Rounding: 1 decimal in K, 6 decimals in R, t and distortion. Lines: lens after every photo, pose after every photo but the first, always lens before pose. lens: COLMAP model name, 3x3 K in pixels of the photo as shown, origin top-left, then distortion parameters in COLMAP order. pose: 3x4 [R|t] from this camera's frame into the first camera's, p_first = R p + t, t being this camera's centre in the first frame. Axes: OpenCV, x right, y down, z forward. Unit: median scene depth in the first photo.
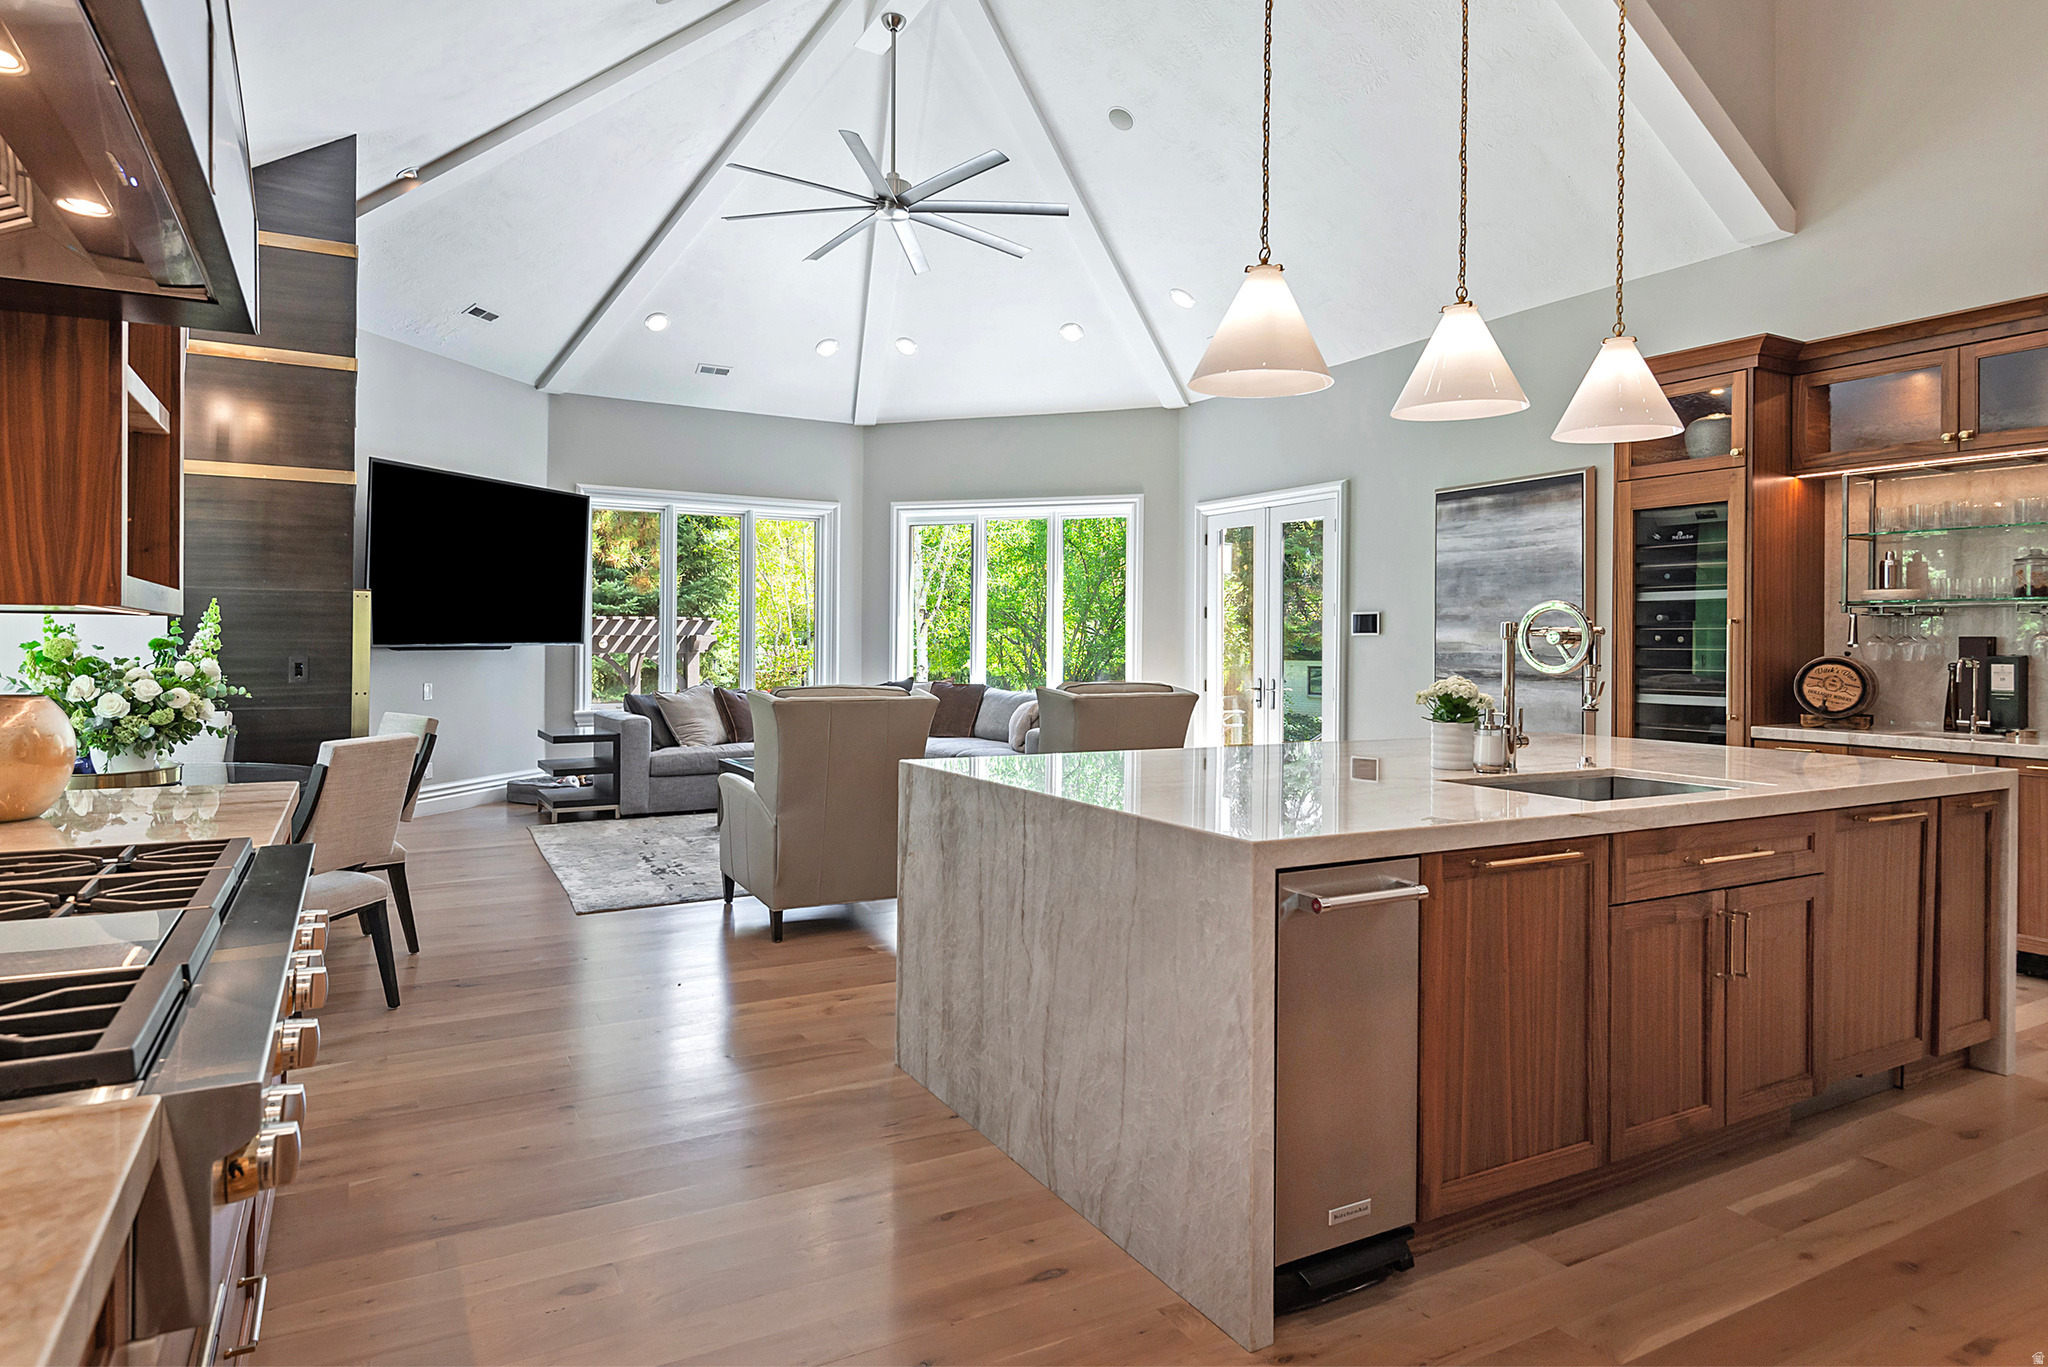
lens RADIAL K [[1044.1, 0, 1024.0], [0, 1044.1, 683.5], [0, 0, 1]] dist [-0.002008, -0.002349]
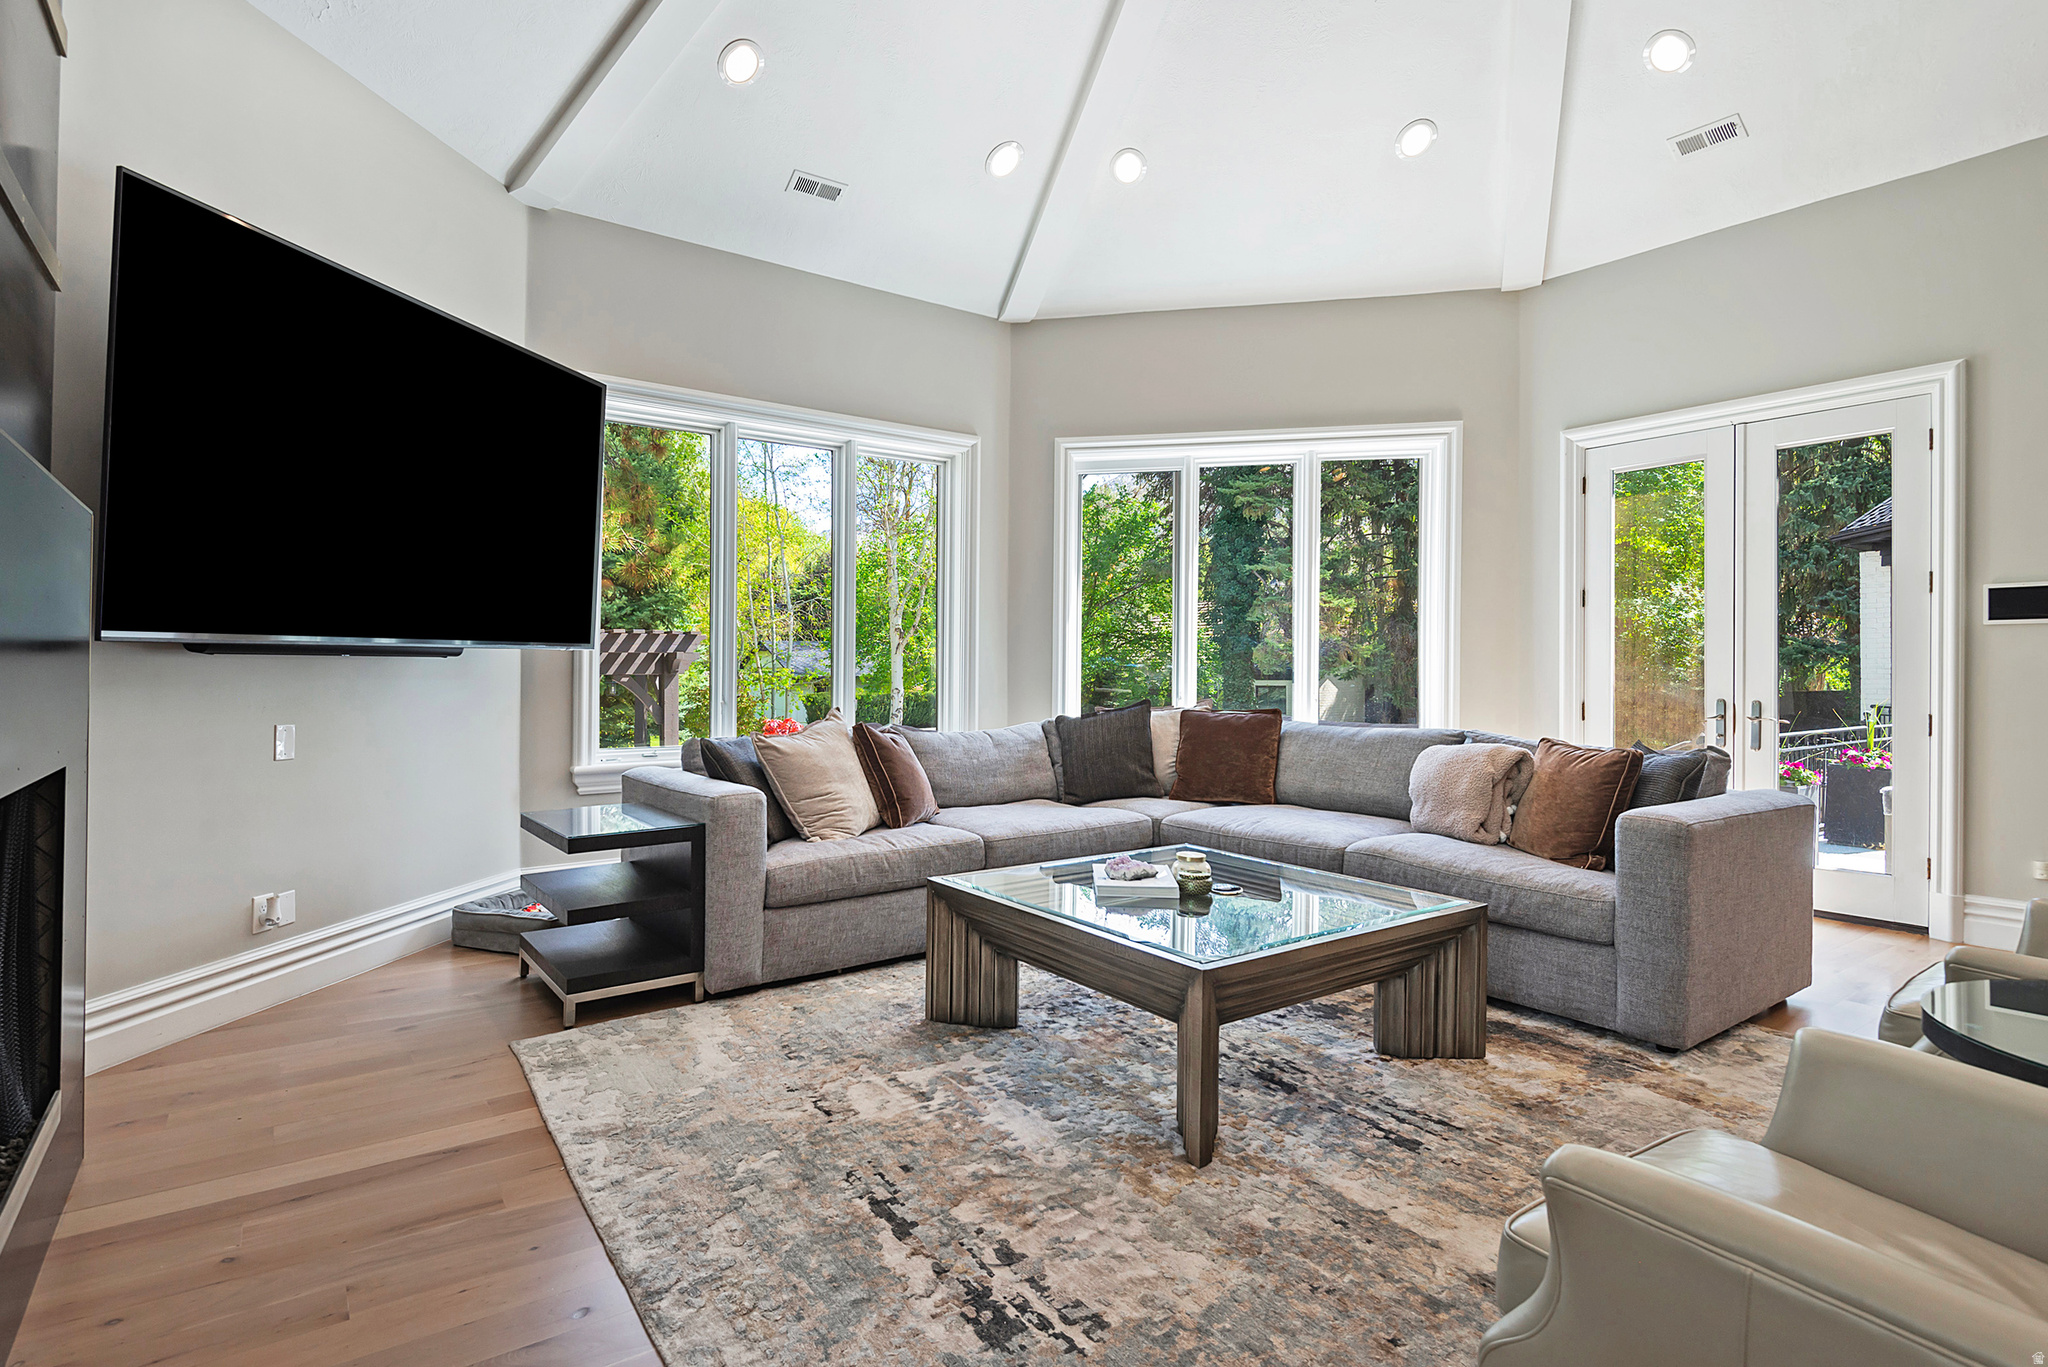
lens RADIAL K [[980.2, 0, 1029.3], [0, 980.2, 687.0], [0, 0, 1]] dist [0.000253, -0.000683]
pose [[0.995455, -0.007083, 0.094965, -0.249910], [0.008936, 0.999778, -0.019098, -0.005008], [-0.094808, 0.019860, 0.995297, 0.474825]]
